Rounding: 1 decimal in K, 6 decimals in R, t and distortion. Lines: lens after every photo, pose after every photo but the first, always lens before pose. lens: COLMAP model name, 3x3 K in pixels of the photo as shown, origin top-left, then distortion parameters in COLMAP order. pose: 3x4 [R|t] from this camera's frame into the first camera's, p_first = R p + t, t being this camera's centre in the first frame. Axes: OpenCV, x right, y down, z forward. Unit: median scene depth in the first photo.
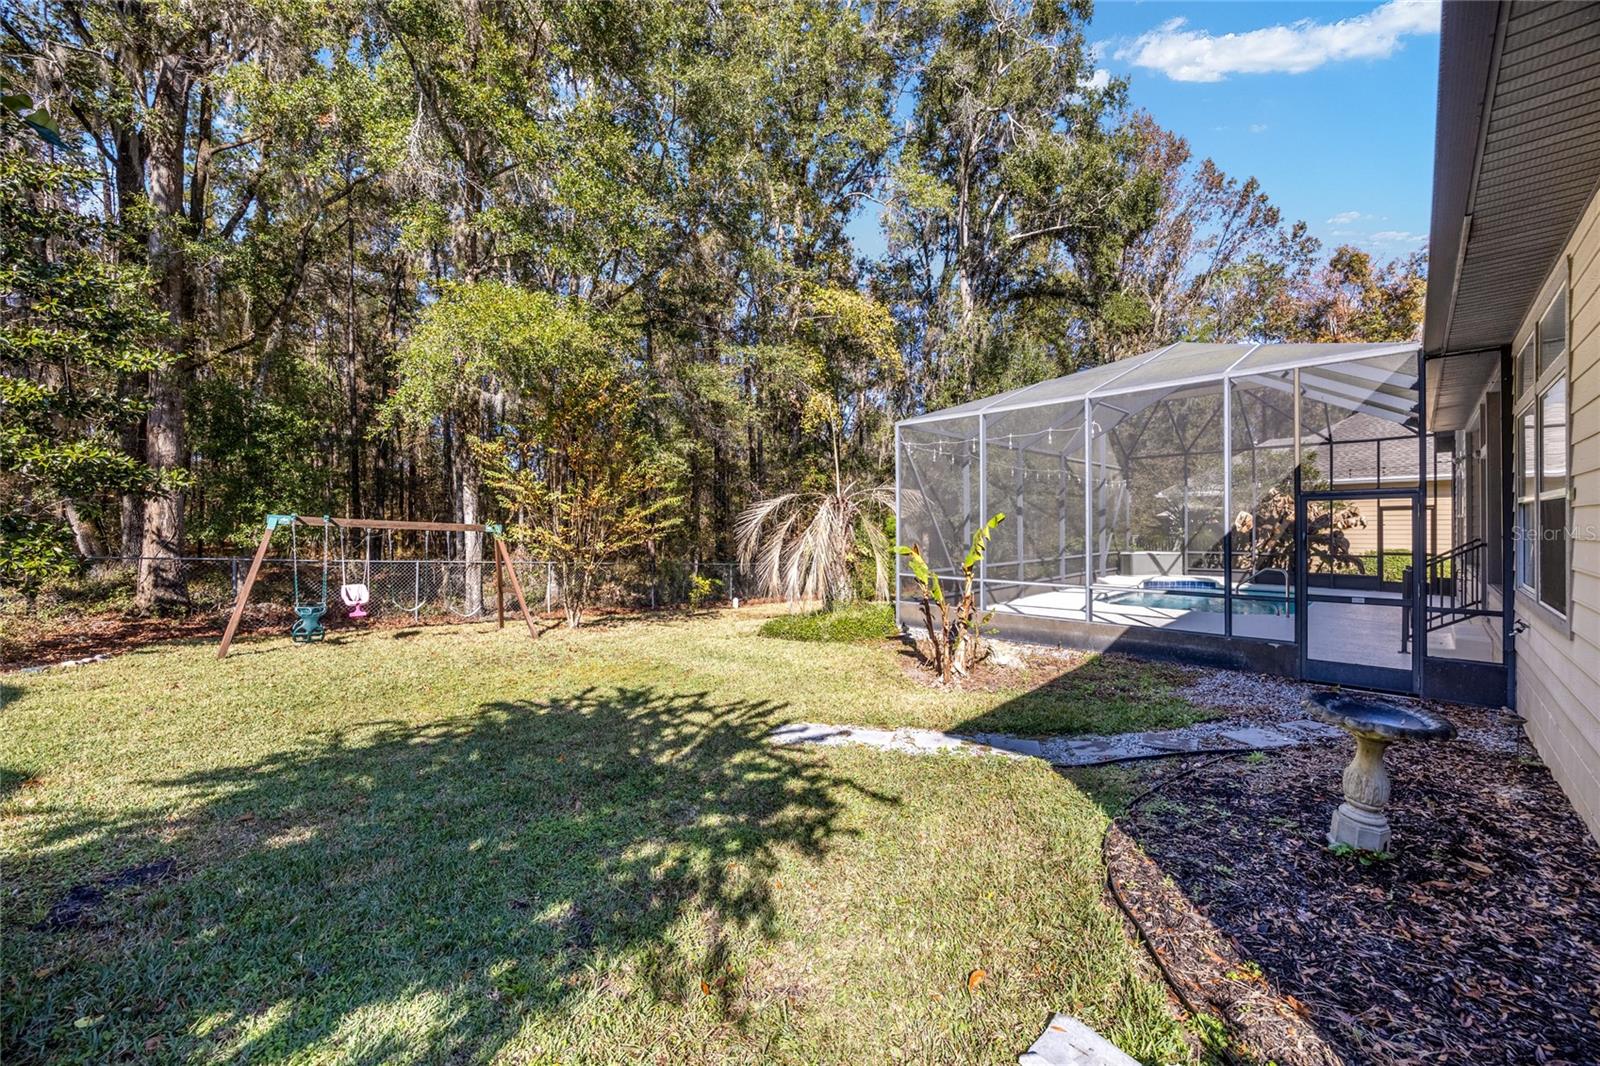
lens RADIAL K [[613.1, 0, 789.3], [0, 613.1, 526.3], [0, 0, 1]] dist [-0.002820, -0.000107]
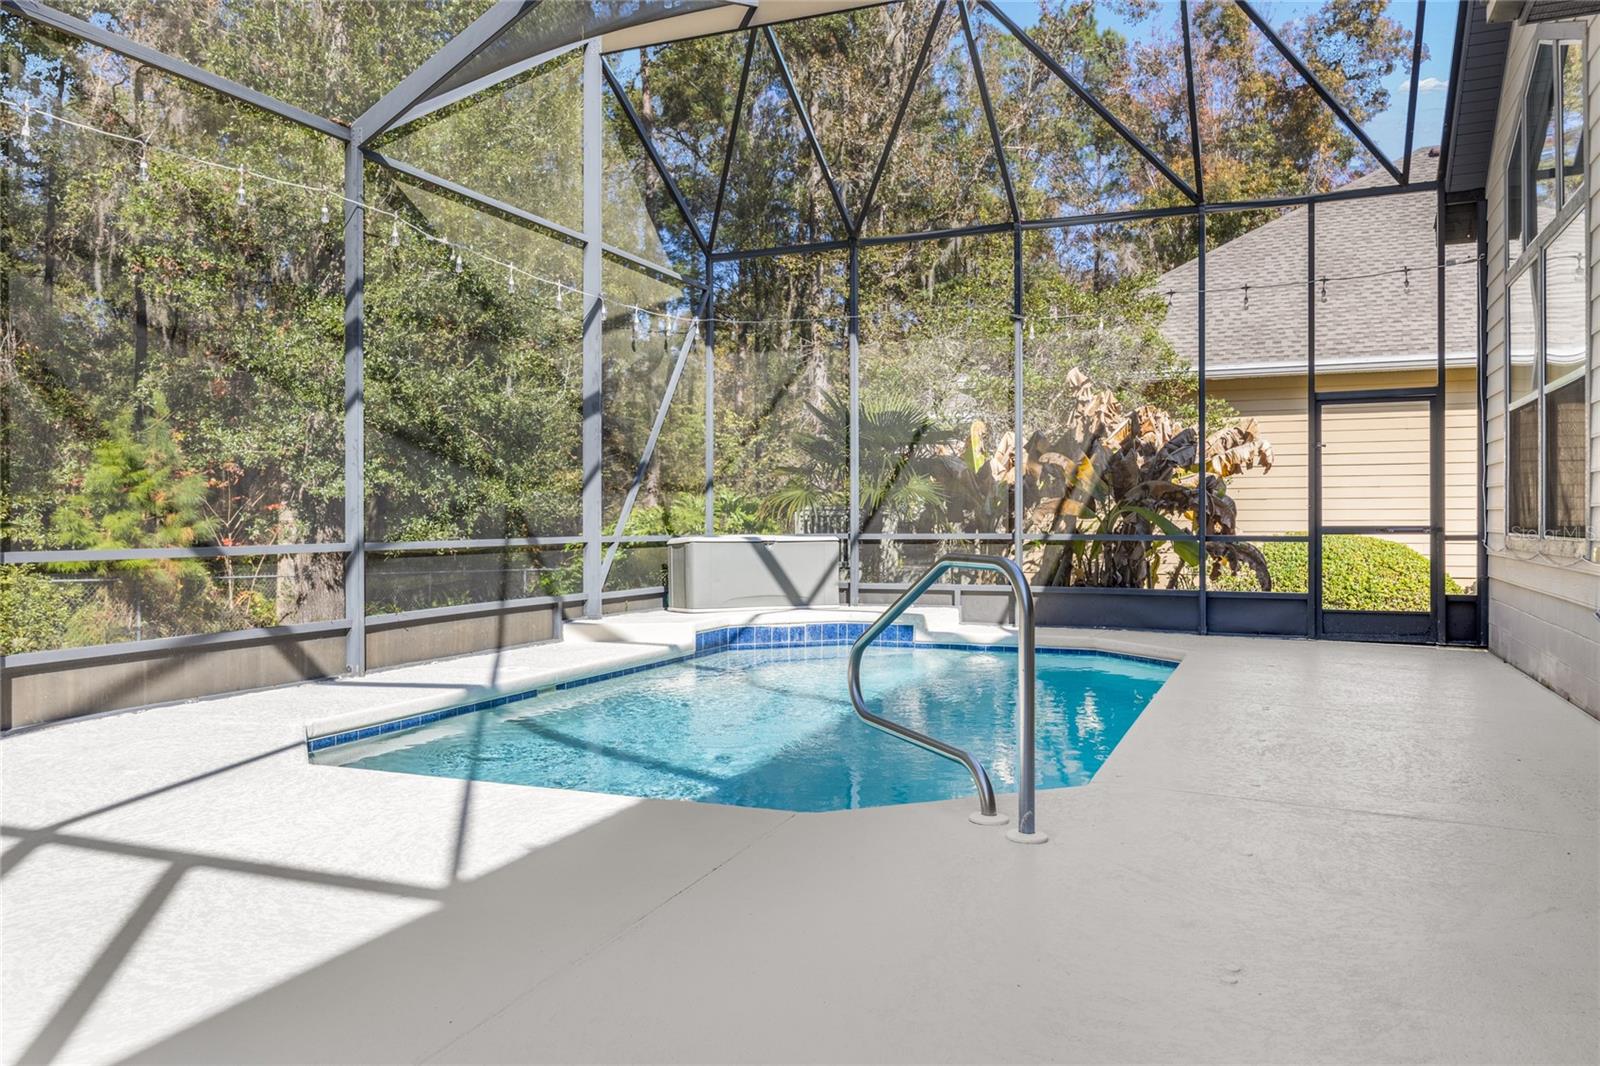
lens RADIAL K [[1175.3, 0, 799.6], [0, 1175.3, 526.2], [0, 0, 1]] dist [-0.005109, 0.000673]
pose [[0.920525, 0.000316, 0.390683, 0.373417], [0.000681, 0.999997, -0.002413, 0.038516], [-0.390683, 0.002487, 0.920522, 0.426872]]
